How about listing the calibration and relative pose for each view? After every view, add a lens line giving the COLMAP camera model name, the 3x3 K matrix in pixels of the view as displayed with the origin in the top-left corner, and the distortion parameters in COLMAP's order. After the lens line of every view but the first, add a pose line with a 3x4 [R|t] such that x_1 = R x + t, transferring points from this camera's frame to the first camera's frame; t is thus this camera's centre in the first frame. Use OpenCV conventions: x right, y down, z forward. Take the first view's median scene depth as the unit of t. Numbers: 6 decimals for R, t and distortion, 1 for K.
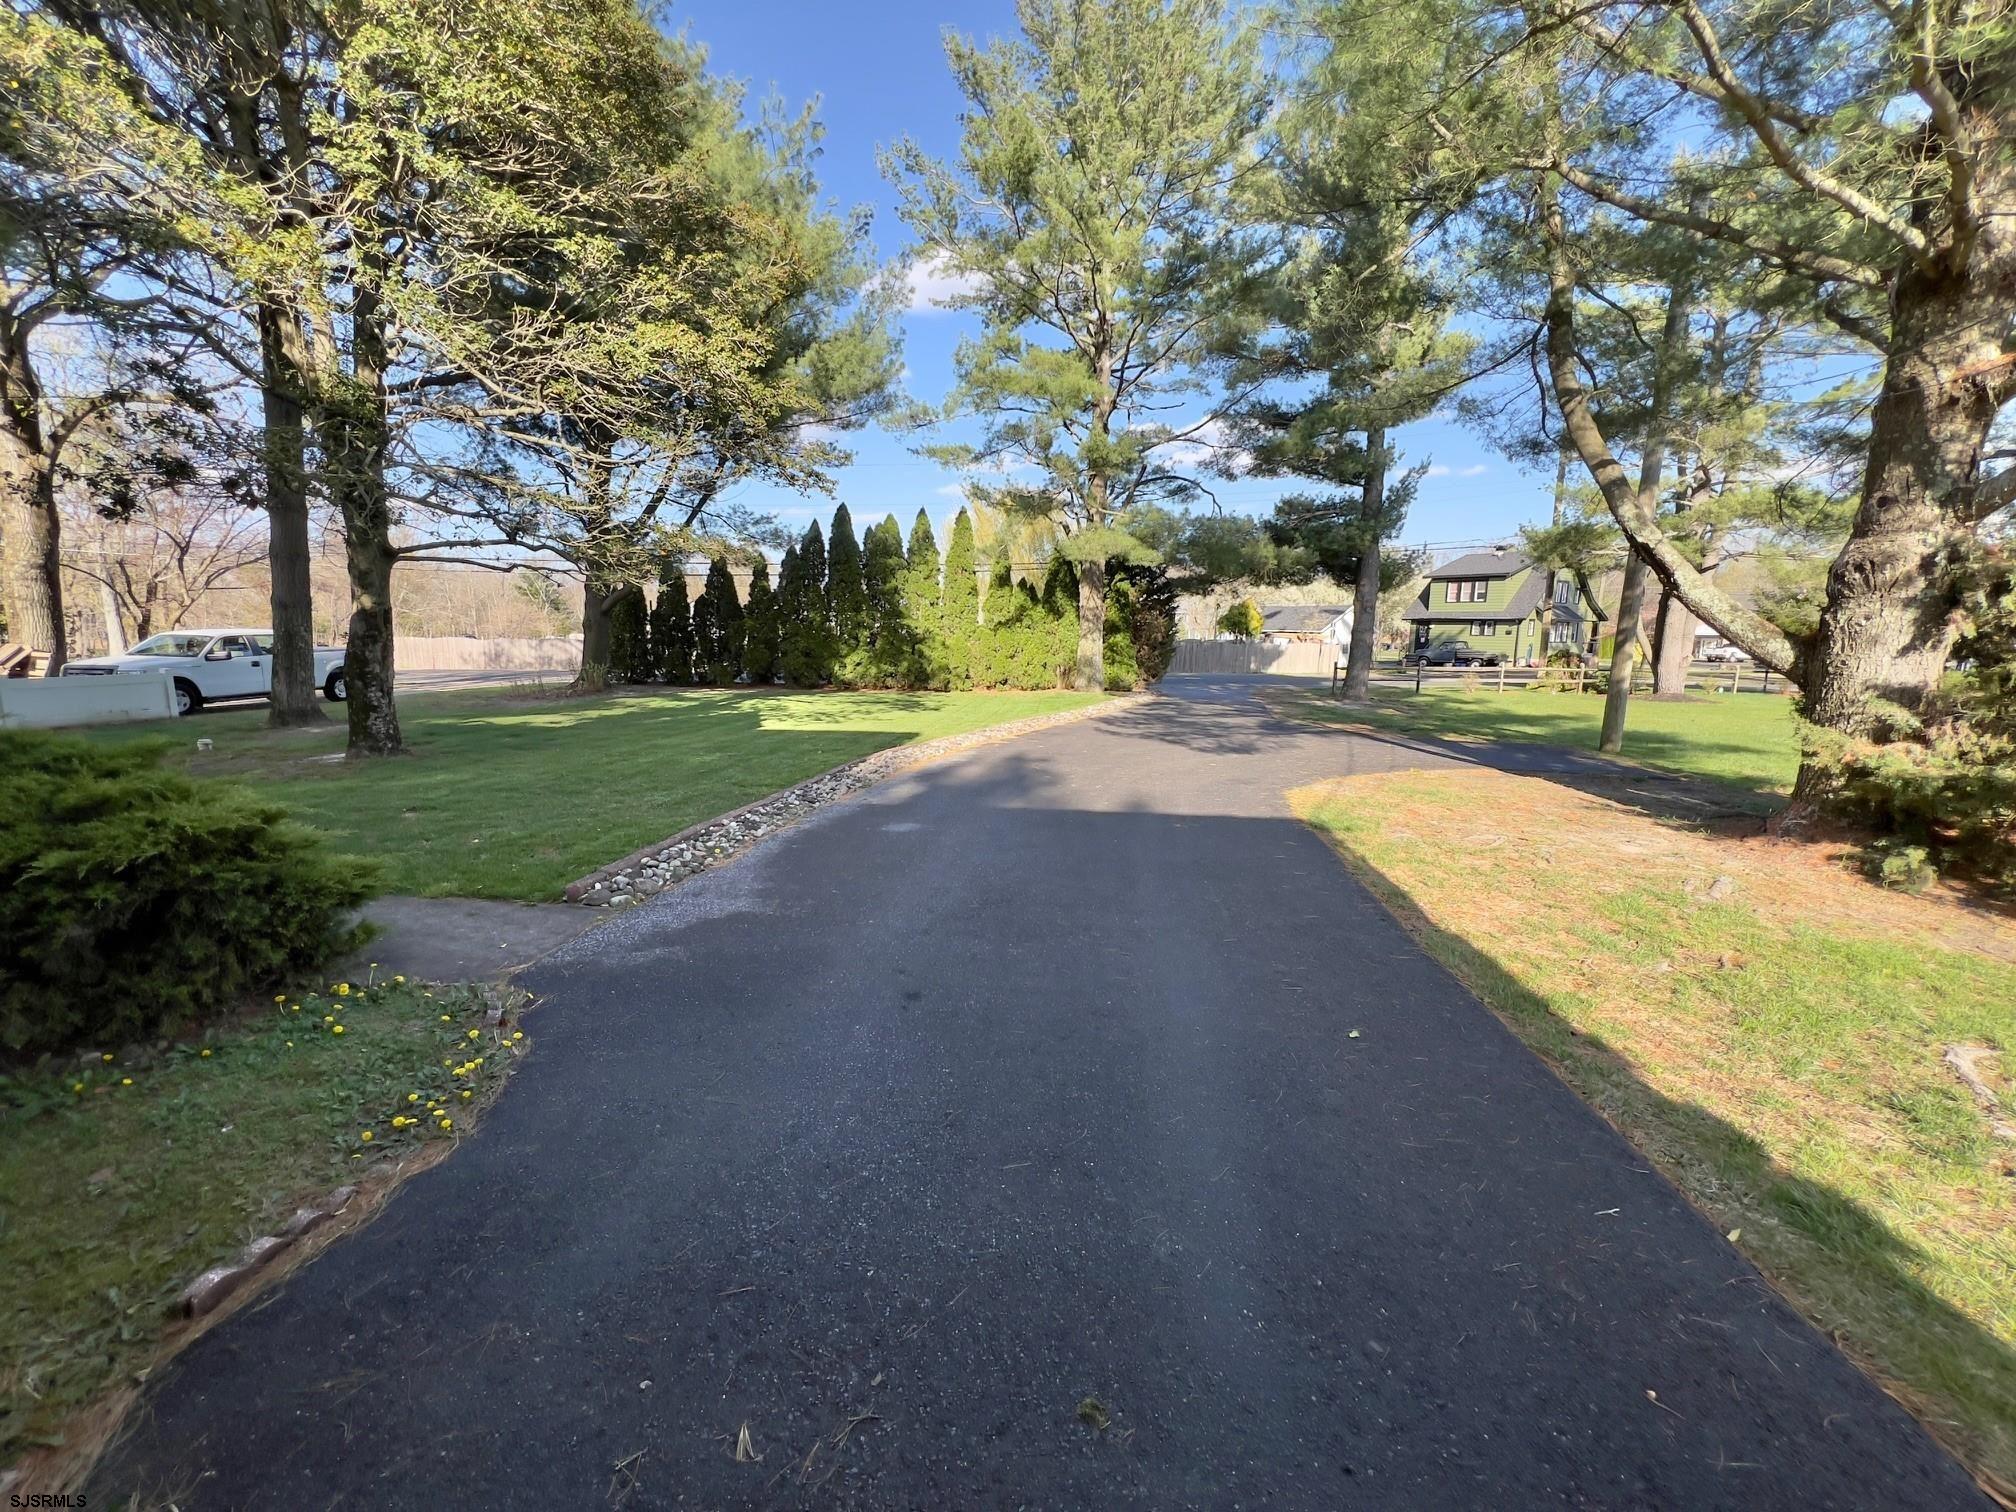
lens RADIAL K [[812.6, 0, 1008.0], [0, 812.6, 756.0], [0, 0, 1]] dist [0.000391, 0.000020]
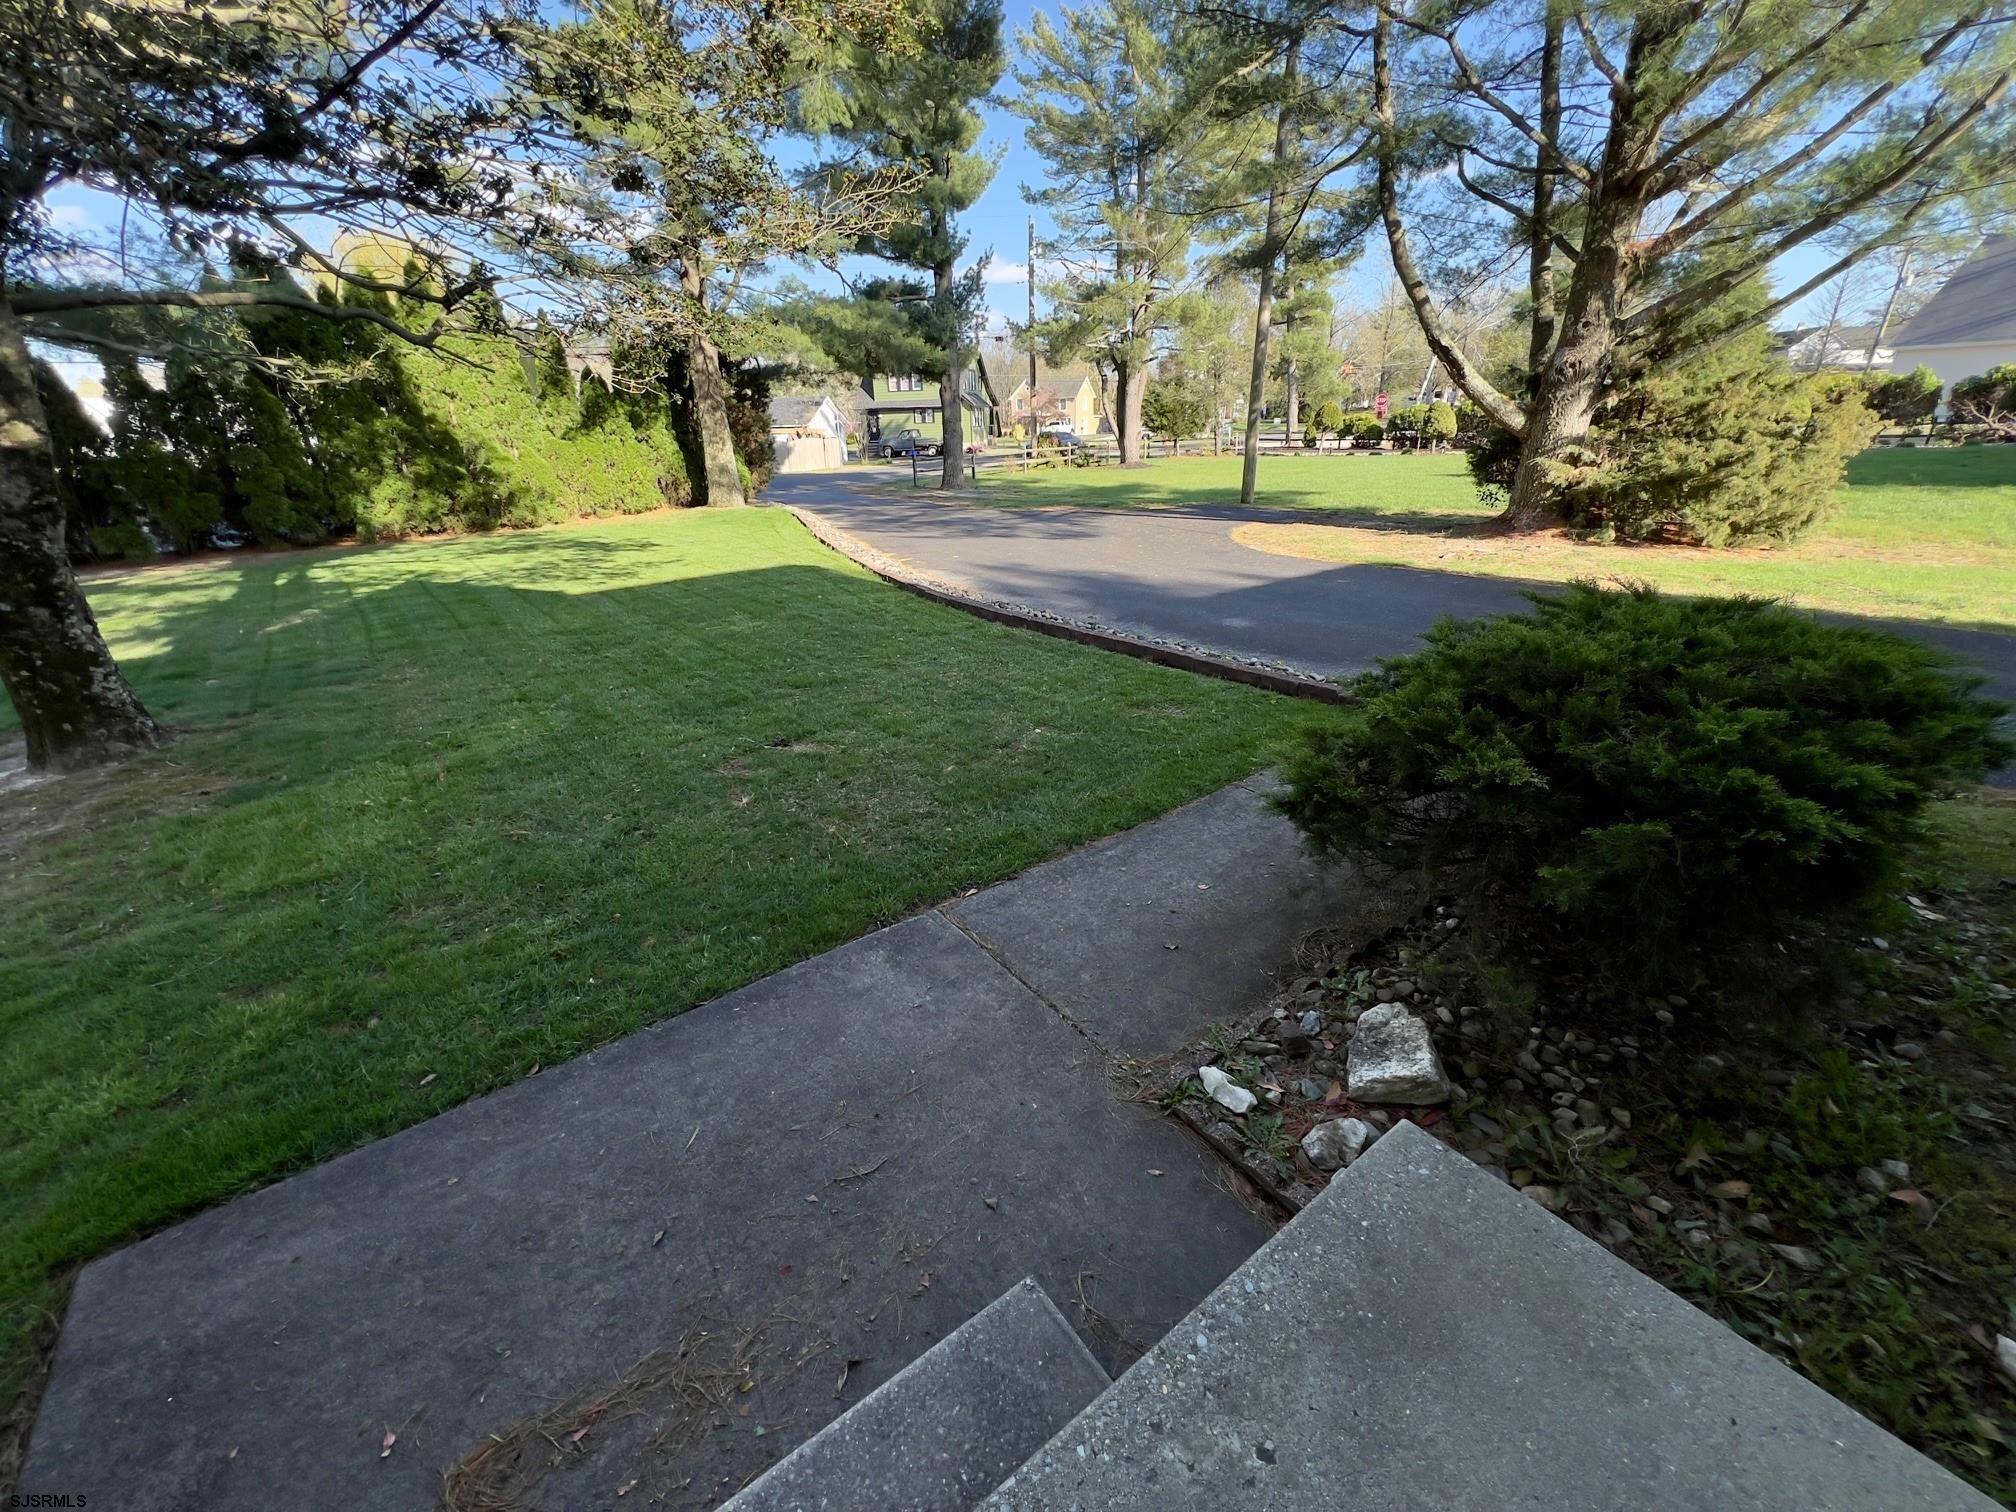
lens RADIAL K [[812.6, 0, 1008.0], [0, 812.6, 756.0], [0, 0, 1]] dist [0.000391, 0.000020]
pose [[0.745434, -0.288630, 0.600850, -0.269439], [0.142446, 0.949547, 0.279410, -0.022215], [-0.651181, -0.122693, 0.748939, 0.087097]]
